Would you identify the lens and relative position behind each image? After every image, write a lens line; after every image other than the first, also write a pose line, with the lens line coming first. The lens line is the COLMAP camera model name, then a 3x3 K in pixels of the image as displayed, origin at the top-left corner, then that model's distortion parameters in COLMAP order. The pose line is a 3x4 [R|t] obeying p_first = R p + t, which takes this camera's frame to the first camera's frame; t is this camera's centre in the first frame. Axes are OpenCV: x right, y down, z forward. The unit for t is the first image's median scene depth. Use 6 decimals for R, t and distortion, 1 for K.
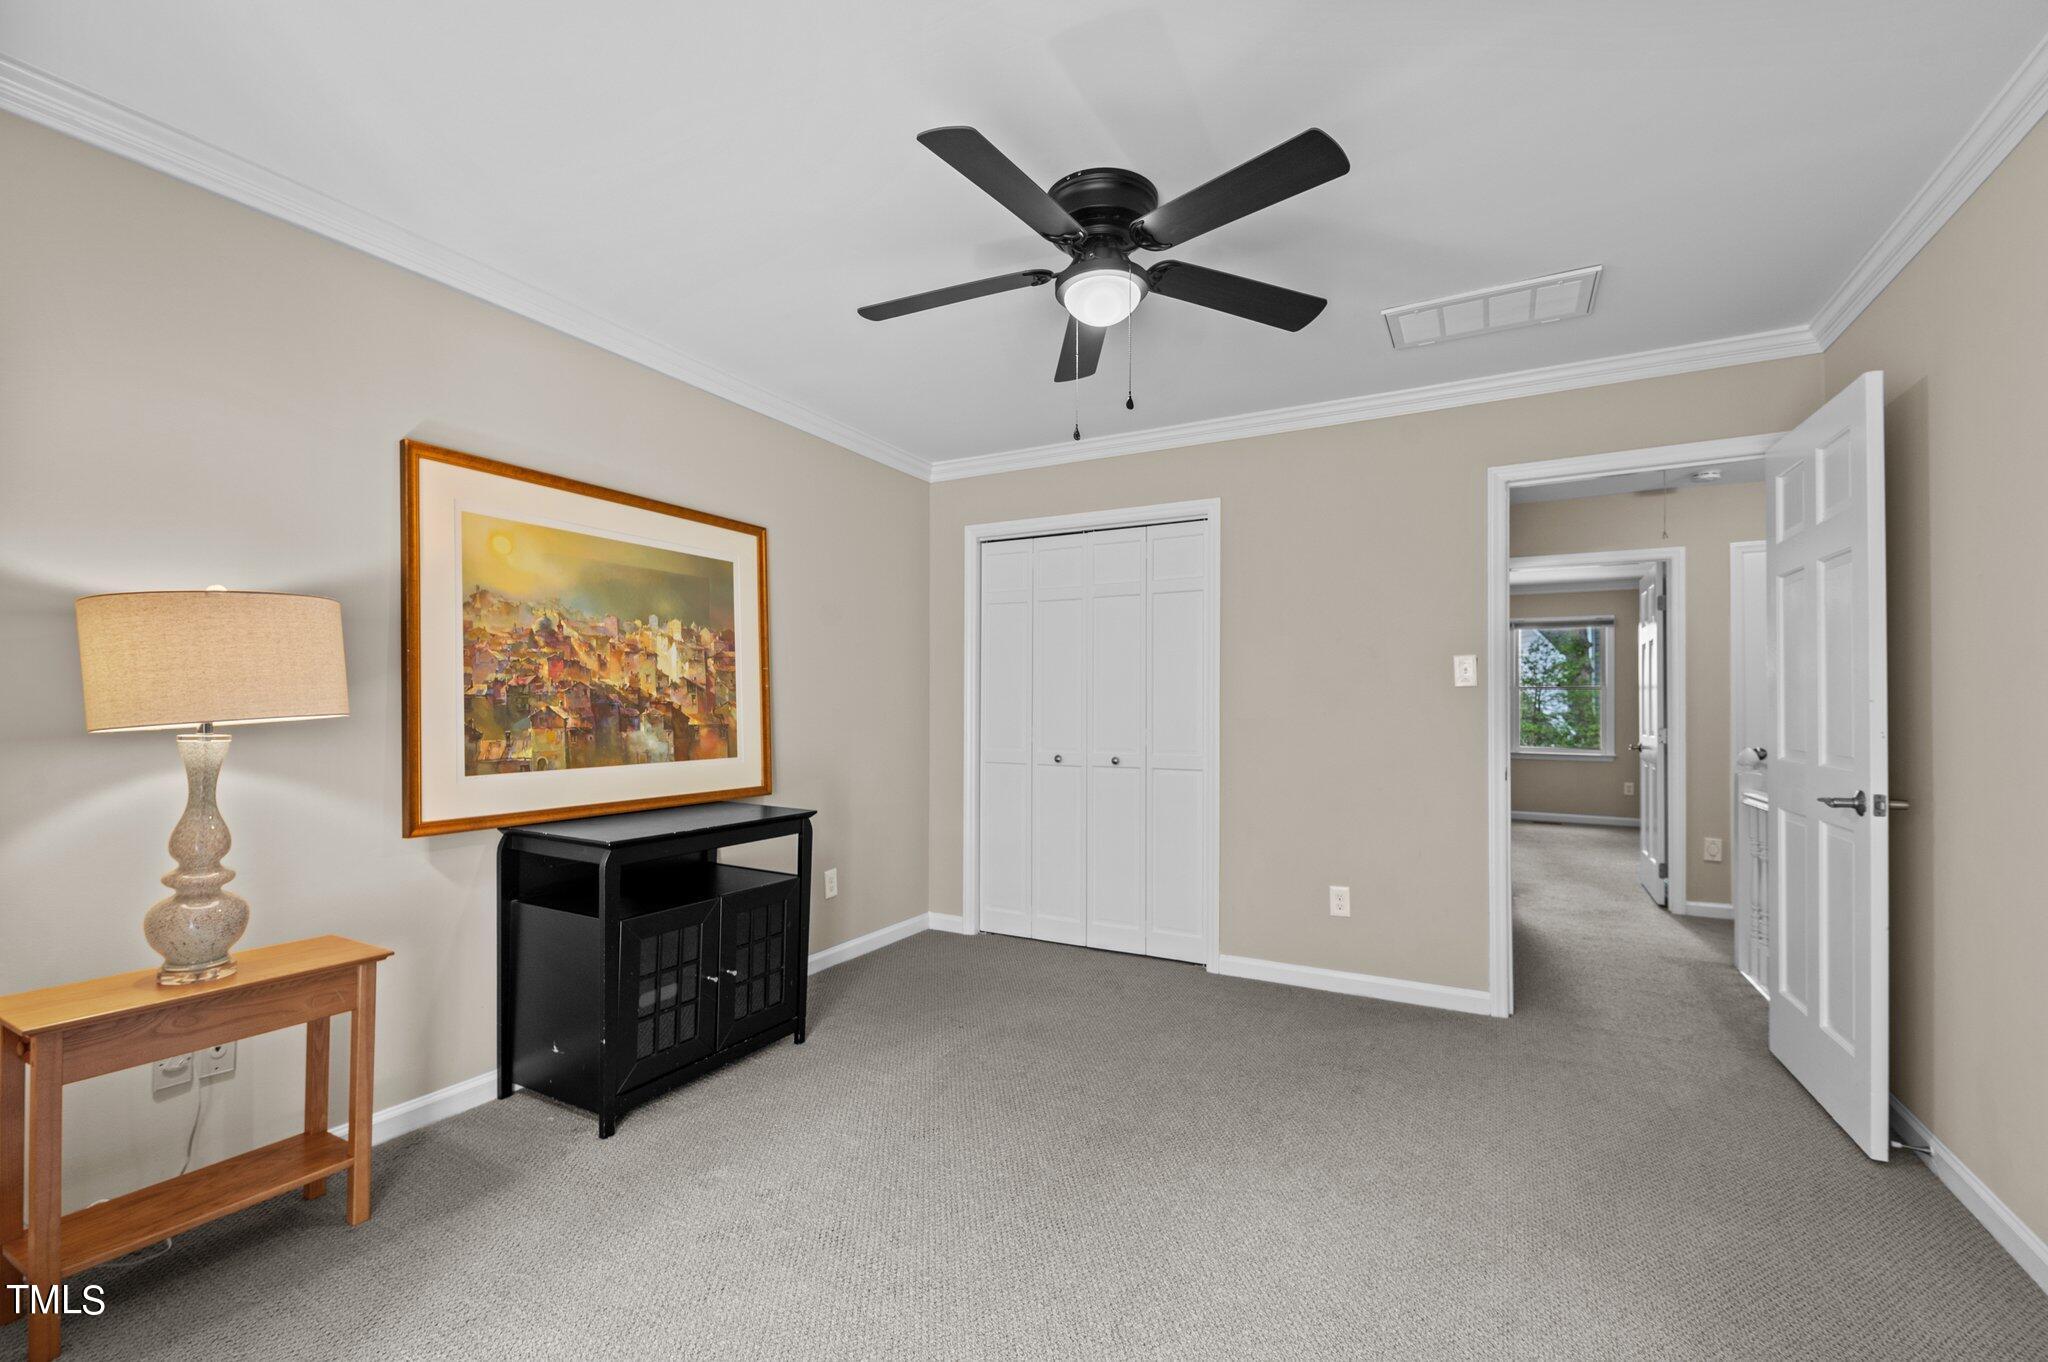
lens RADIAL K [[884.7, 0, 1031.1], [0, 884.7, 691.8], [0, 0, 1]] dist [0.011254, -0.011190]
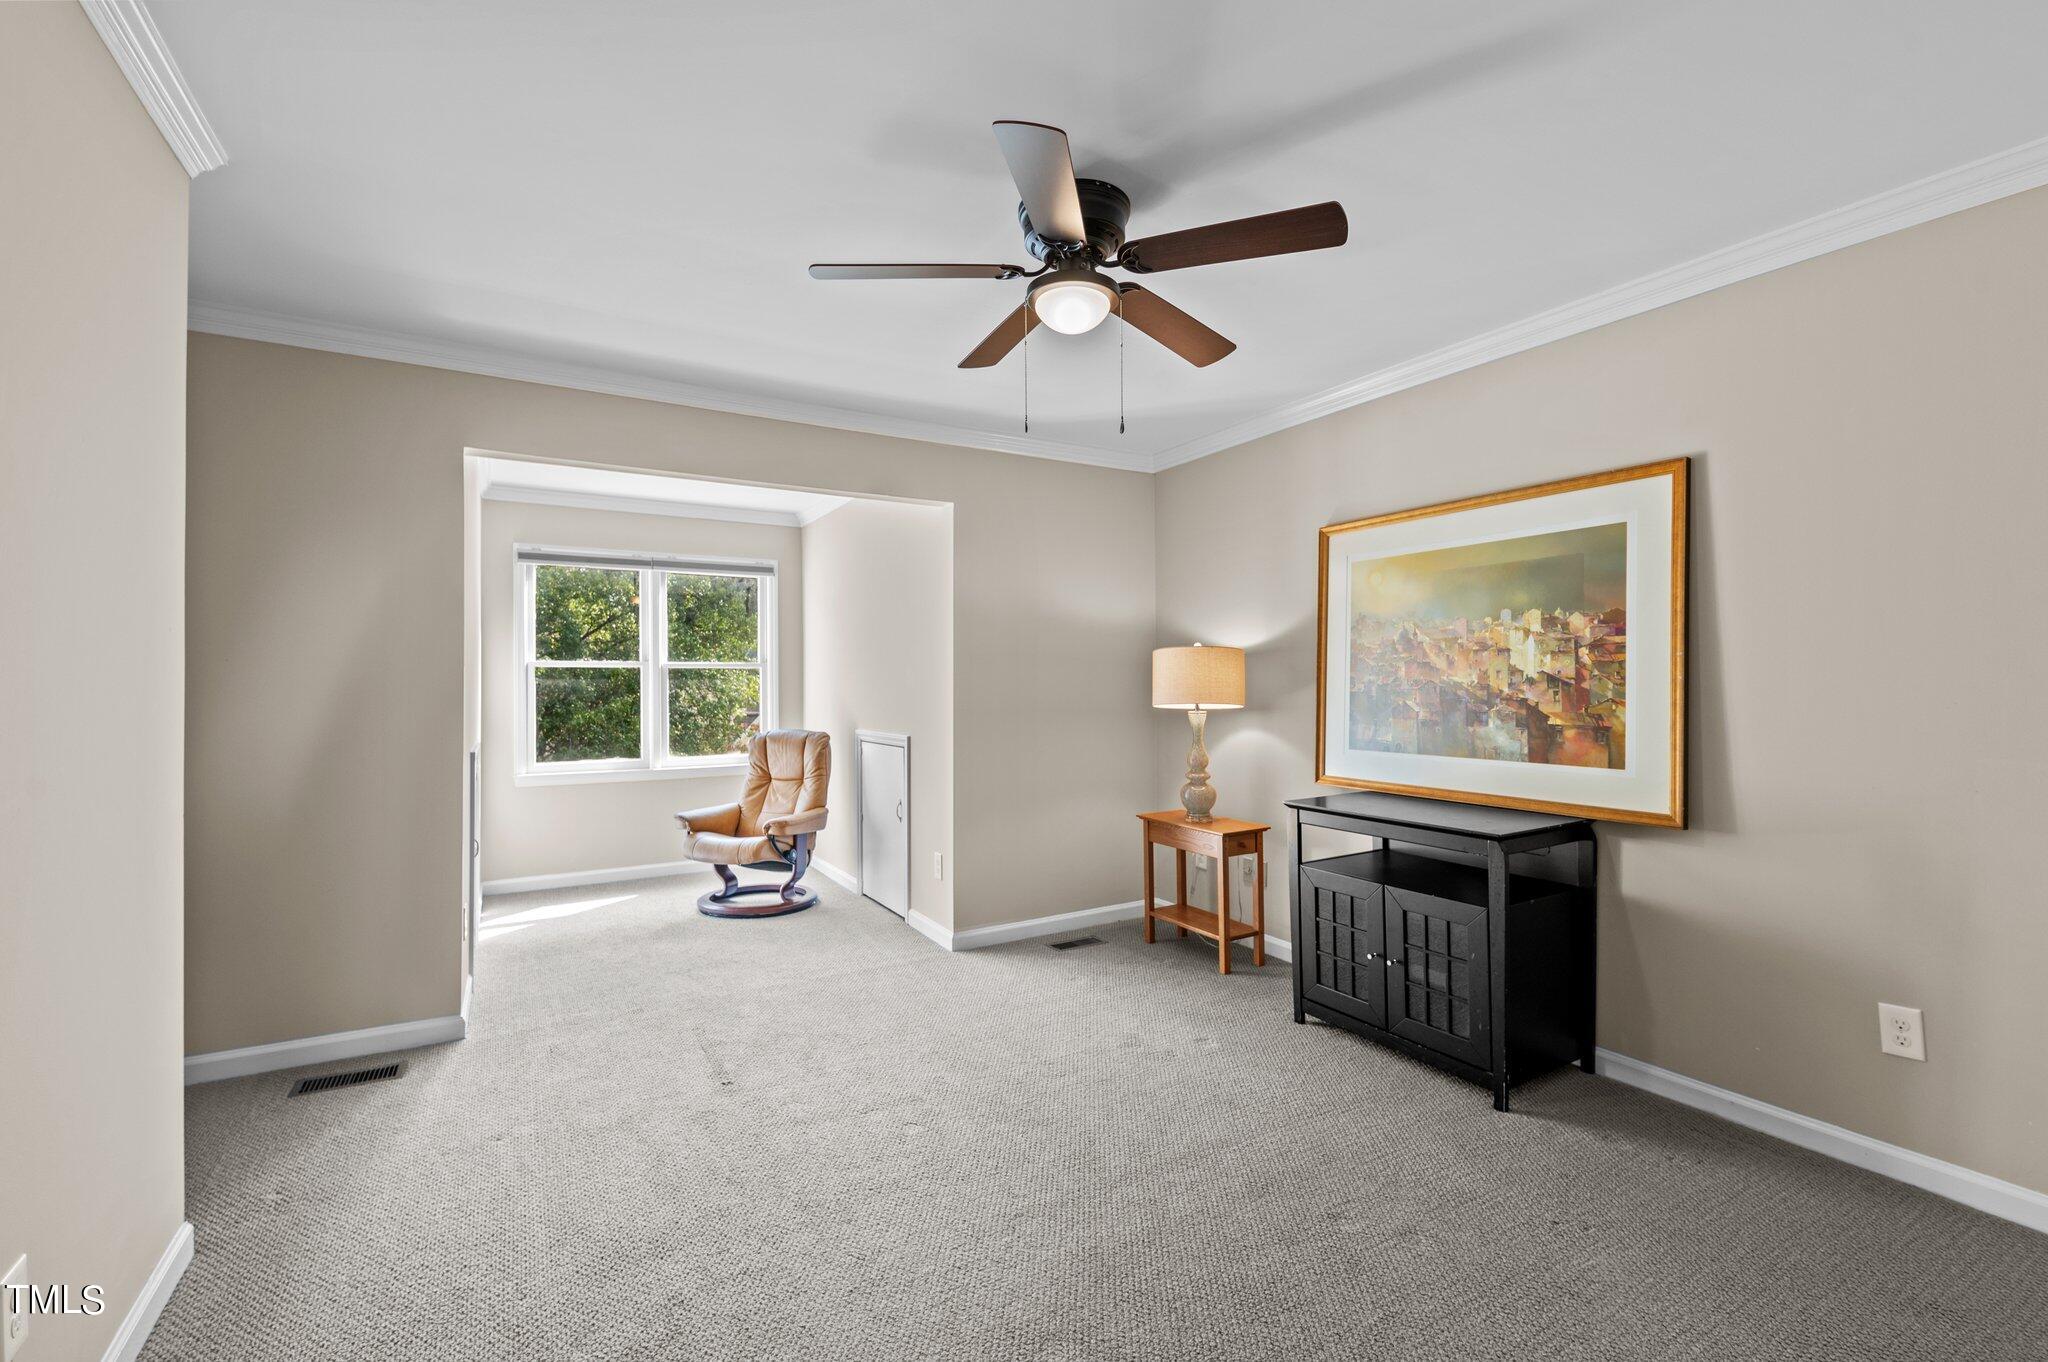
lens RADIAL K [[884.7, 0, 1031.1], [0, 884.7, 691.8], [0, 0, 1]] dist [0.011254, -0.011190]
pose [[-0.524534, 0.002127, -0.851387, 0.689542], [0.010100, 0.999942, -0.003725, 0.002719], [0.851329, -0.010553, -0.524526, 1.080552]]
